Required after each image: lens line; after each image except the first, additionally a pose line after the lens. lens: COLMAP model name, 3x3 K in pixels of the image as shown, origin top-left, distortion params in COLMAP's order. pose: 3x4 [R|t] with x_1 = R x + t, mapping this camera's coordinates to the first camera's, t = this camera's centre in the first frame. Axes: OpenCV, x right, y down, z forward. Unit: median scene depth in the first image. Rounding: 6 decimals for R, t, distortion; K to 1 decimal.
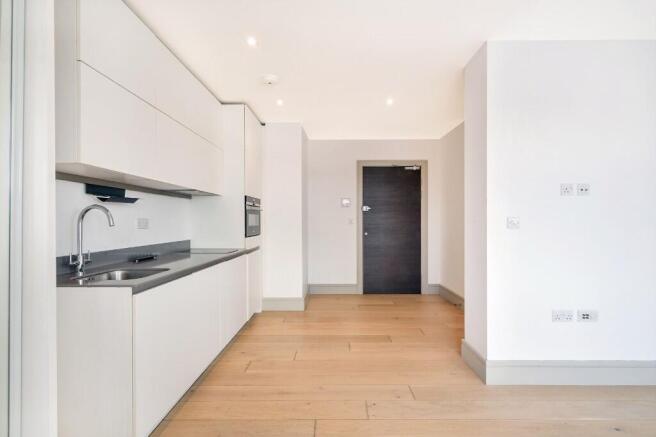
lens RADIAL K [[306.6, 0, 327.7], [0, 306.6, 219.0], [0, 0, 1]] dist [0.000546, -0.001097]
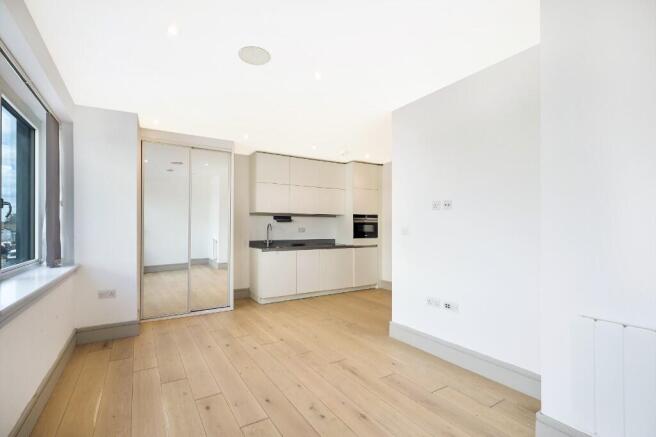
lens RADIAL K [[306.6, 0, 326.2], [0, 306.6, 224.8], [0, 0, 1]] dist [0.000546, -0.001097]
pose [[0.526527, -0.010046, -0.850099, 1.637388], [0.005926, 0.999949, -0.008147, -0.006500], [0.850138, -0.000749, 0.526560, -0.080317]]
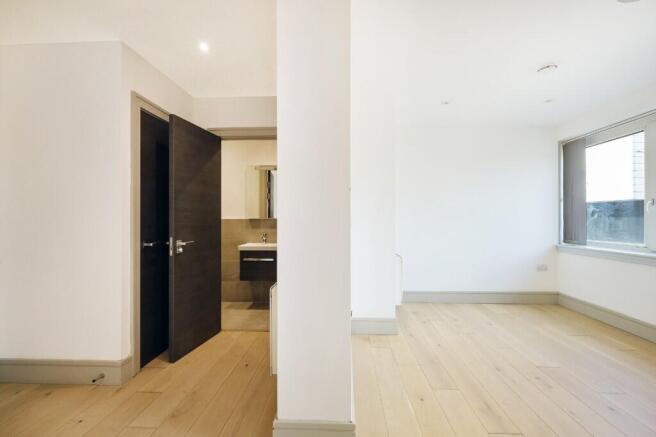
lens RADIAL K [[306.6, 0, 331.9], [0, 306.6, 215.6], [0, 0, 1]] dist [0.000546, -0.001097]
pose [[0.050776, 0.016841, 0.998568, -0.164864], [-0.009167, 0.999824, -0.016396, 0.015623], [-0.998668, -0.008321, 0.050921, 0.998326]]
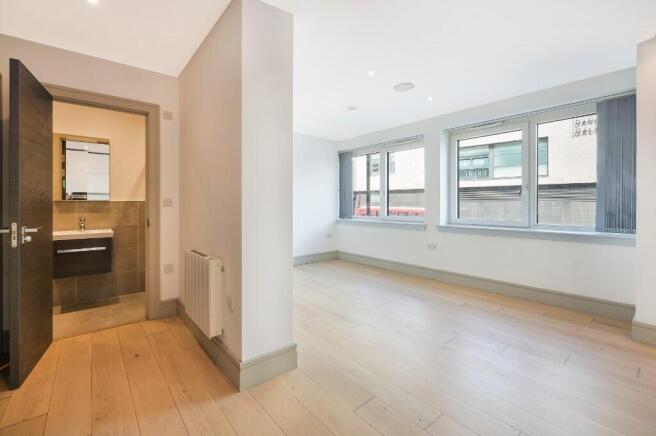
lens RADIAL K [[281.7, 0, 341.5], [0, 281.7, 205.8], [0, 0, 1]] dist [-0.004810, -0.000460]
pose [[-0.652656, -0.000493, 0.757654, -0.232841], [-0.004313, 0.999986, -0.003064, 0.032327], [-0.757642, -0.005268, -0.652649, 1.421343]]
